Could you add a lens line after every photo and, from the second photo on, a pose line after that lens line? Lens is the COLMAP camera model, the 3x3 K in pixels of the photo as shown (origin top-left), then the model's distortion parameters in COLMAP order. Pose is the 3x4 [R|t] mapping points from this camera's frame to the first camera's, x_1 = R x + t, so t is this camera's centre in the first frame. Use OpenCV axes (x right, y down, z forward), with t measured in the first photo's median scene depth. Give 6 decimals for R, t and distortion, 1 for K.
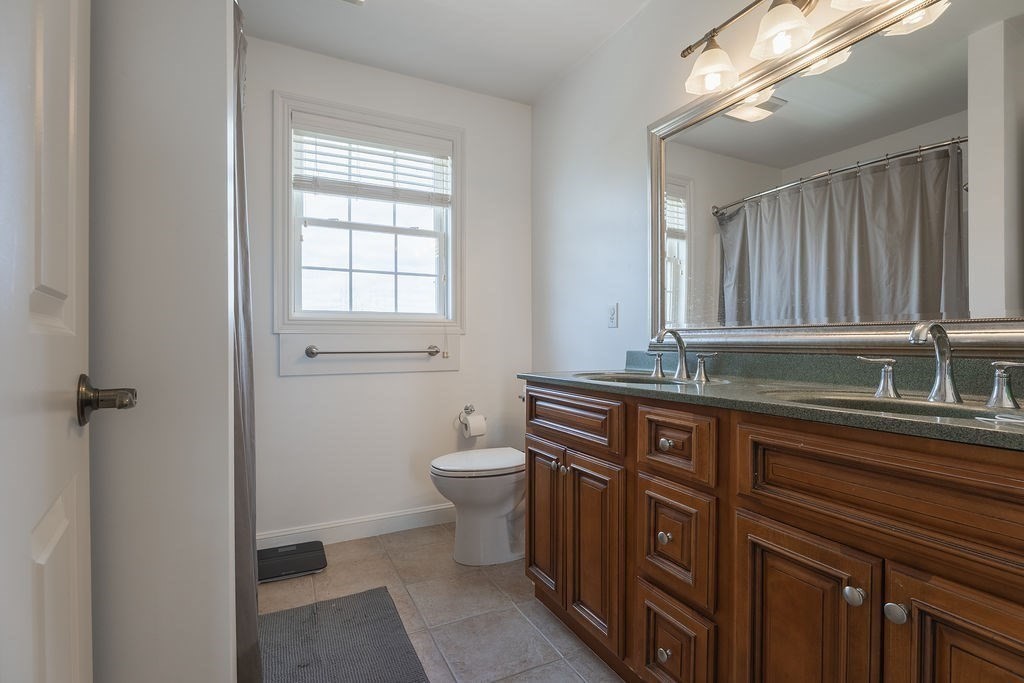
lens RADIAL K [[493.8, 0, 509.6], [0, 493.8, 342.5], [0, 0, 1]] dist [-0.006448, -0.000660]
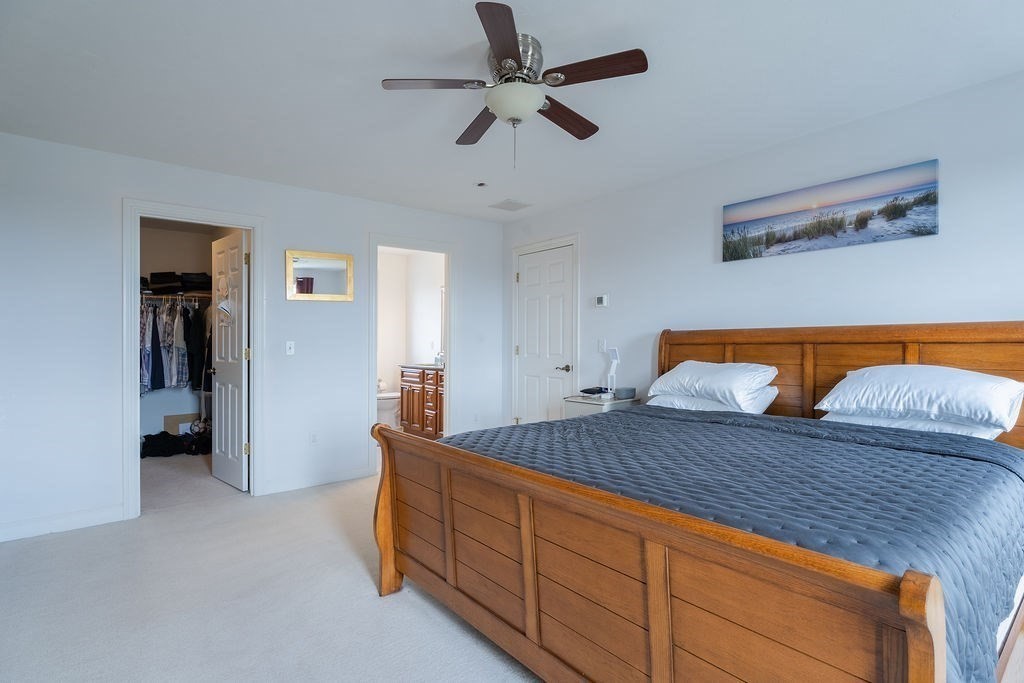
lens RADIAL K [[493.8, 0, 510.1], [0, 493.8, 342.1], [0, 0, 1]] dist [-0.006448, -0.000660]
pose [[0.977421, 0.001718, 0.211296, 0.053241], [0.000155, 0.999961, -0.008846, -0.055803], [-0.211303, 0.008679, 0.977382, -2.417213]]
